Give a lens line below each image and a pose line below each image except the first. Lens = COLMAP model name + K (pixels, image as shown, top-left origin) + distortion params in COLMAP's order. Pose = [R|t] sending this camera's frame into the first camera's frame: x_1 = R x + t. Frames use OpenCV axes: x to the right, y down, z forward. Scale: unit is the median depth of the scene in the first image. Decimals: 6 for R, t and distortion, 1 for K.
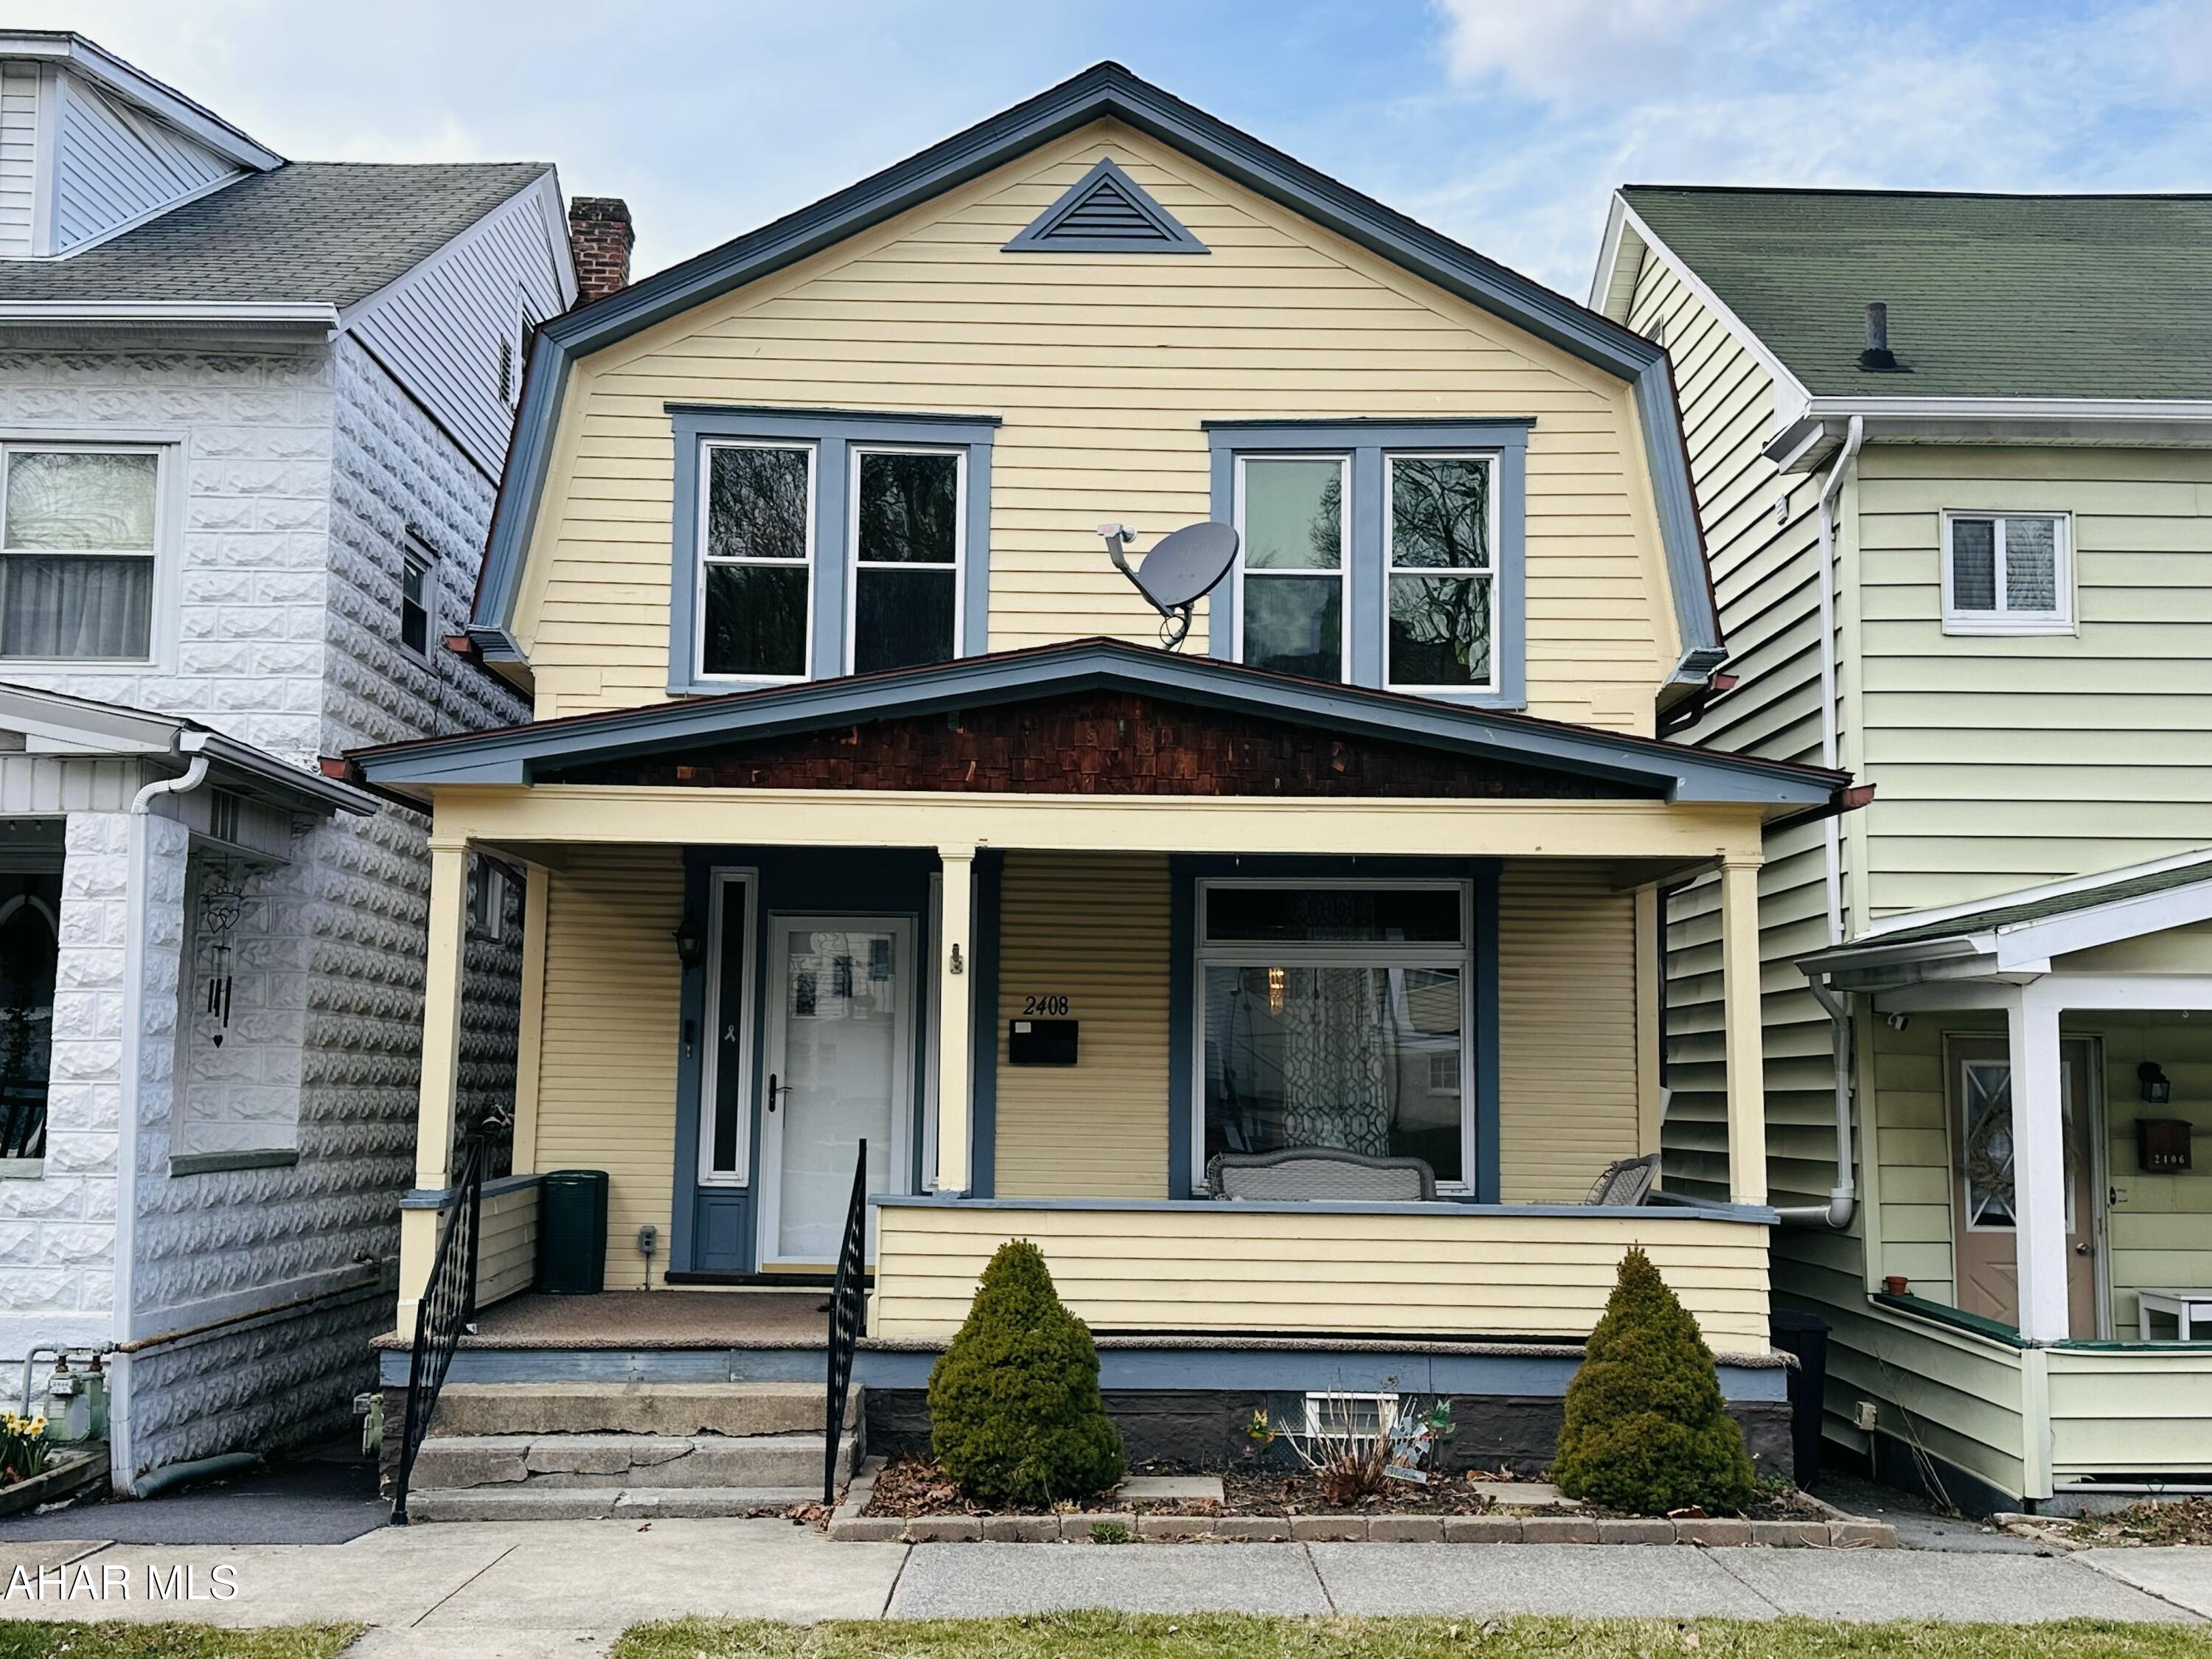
lens RADIAL K [[2380.4, 0, 1117.0], [0, 2380.4, 832.4], [0, 0, 1]] dist [0.102416, 0.000000]
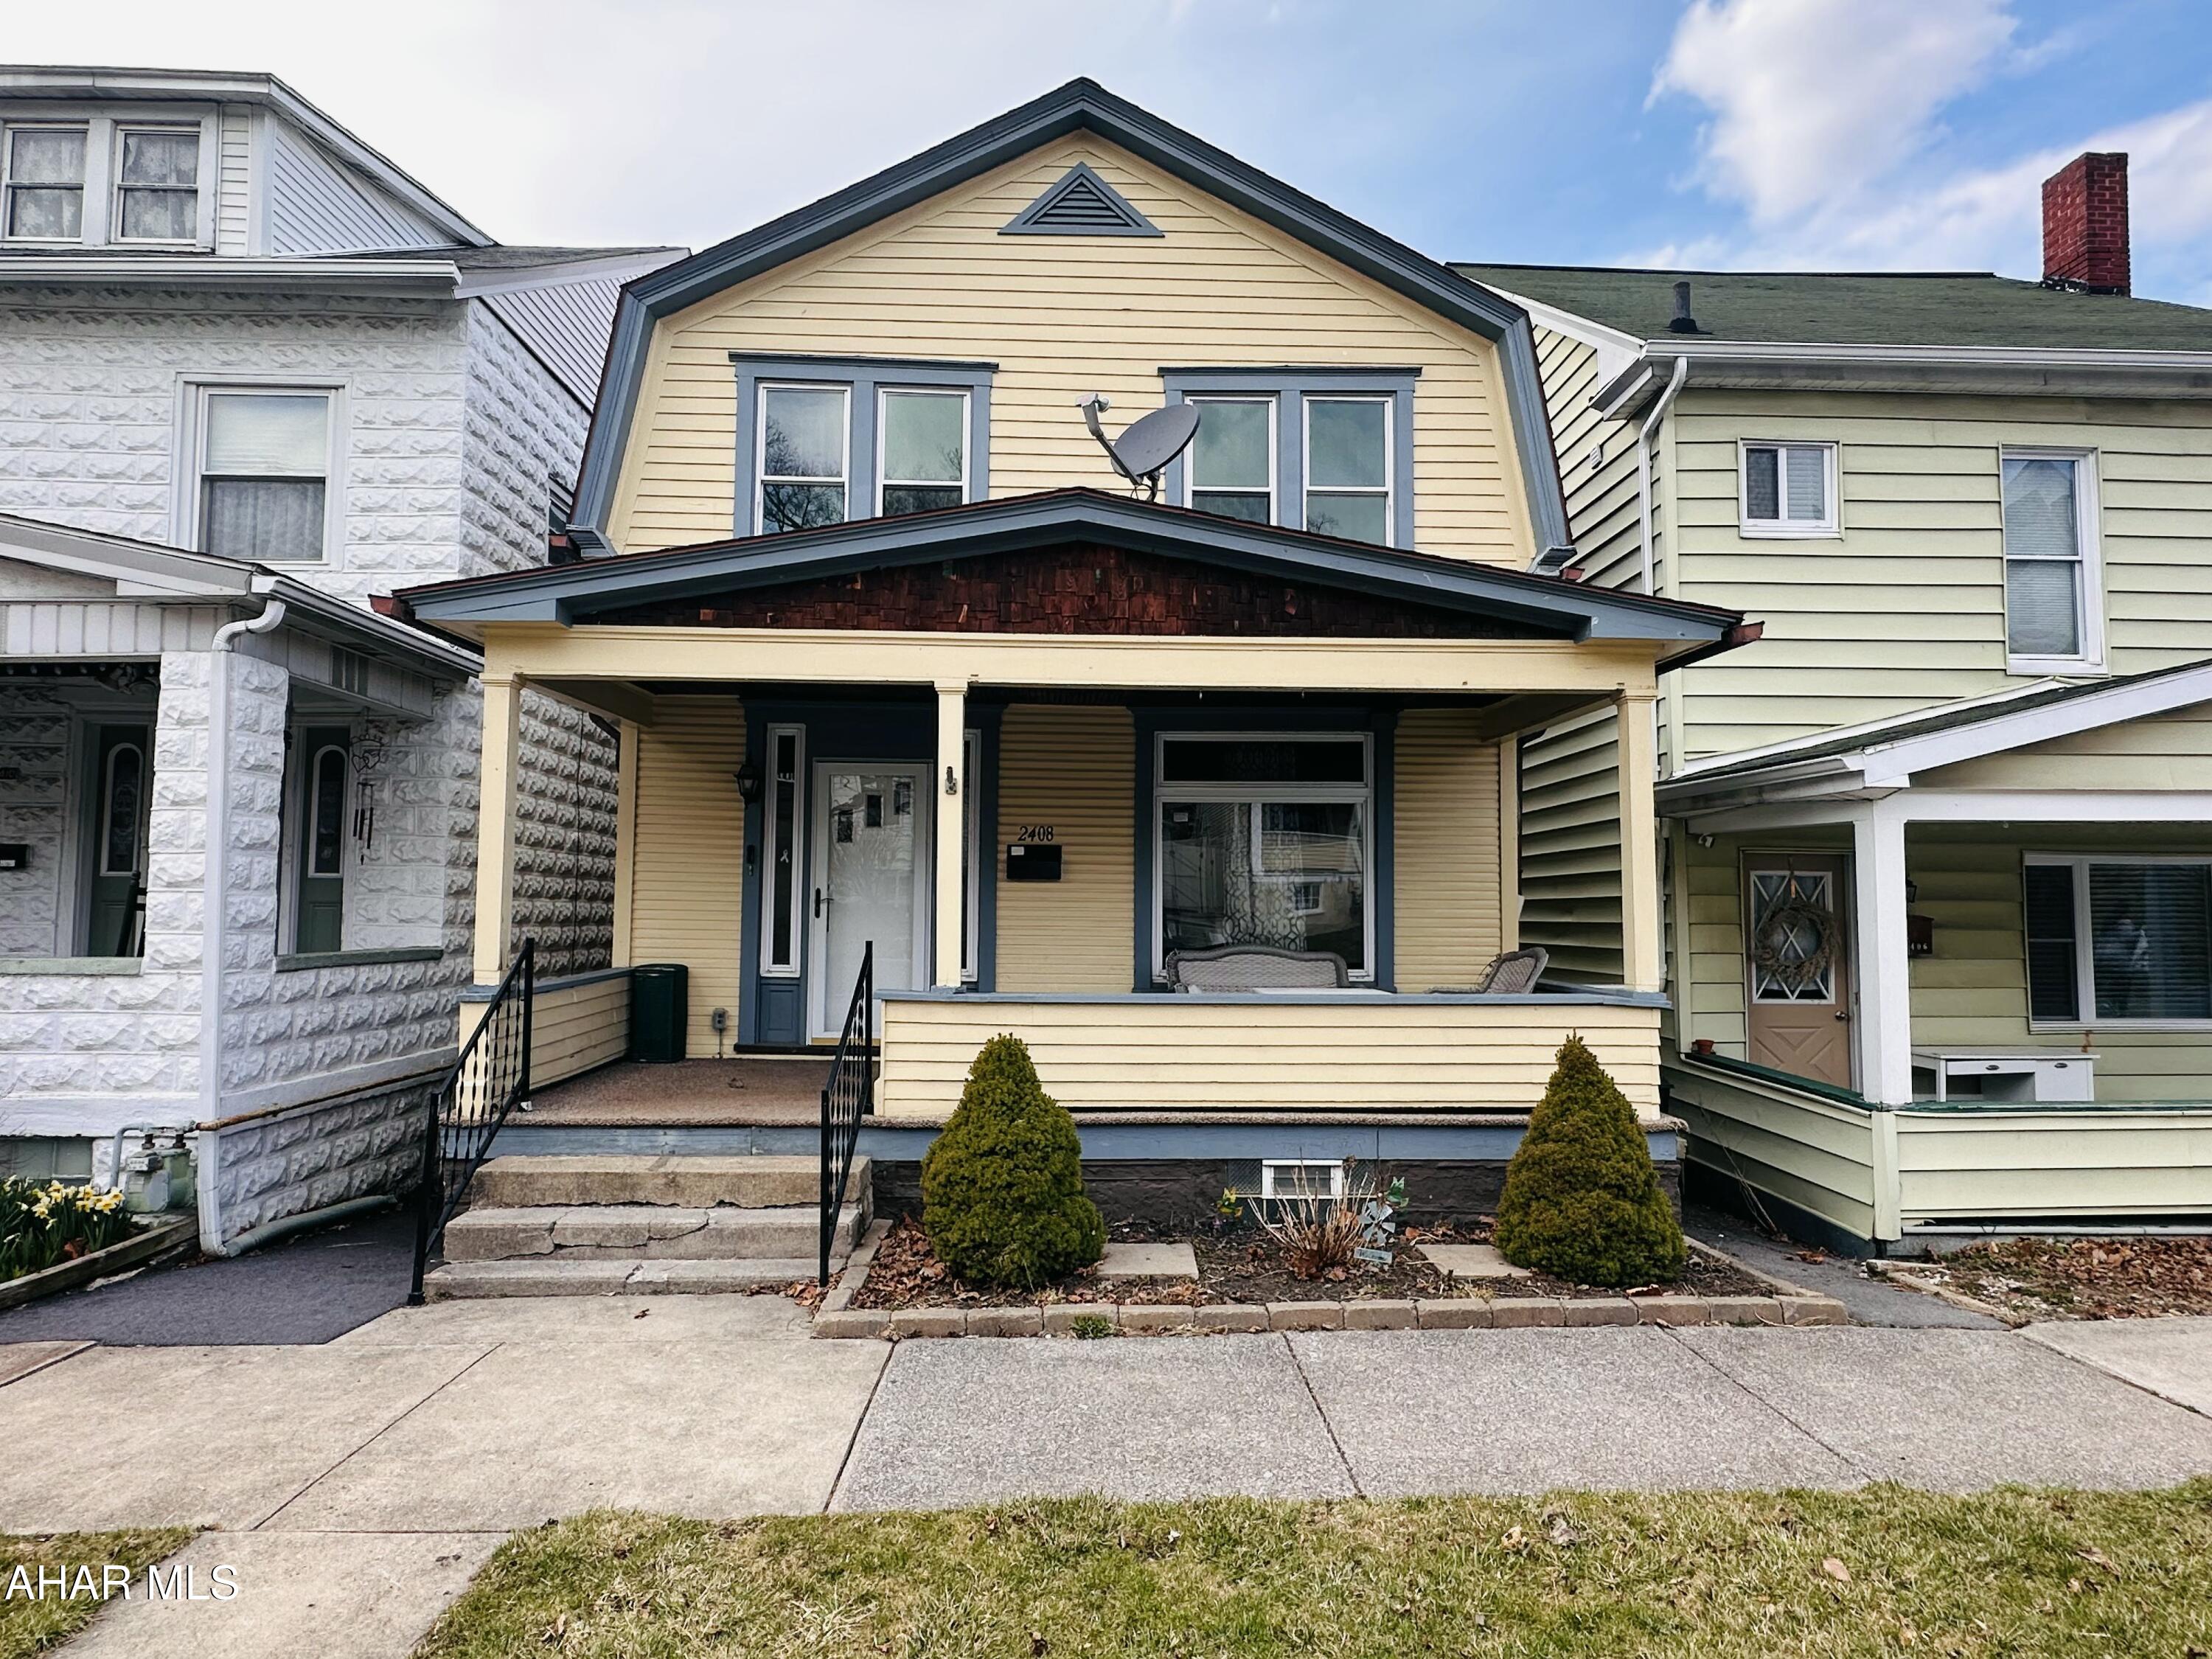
lens RADIAL K [[1231.6, 0, 1105.3], [0, 1231.6, 813.1], [0, 0, 1]] dist [0.007462, 0.012582]
pose [[0.999864, -0.003203, 0.016148, -0.003907], [0.002733, 0.999574, 0.029054, 0.046063], [-0.016234, -0.029006, 0.999447, 0.371958]]
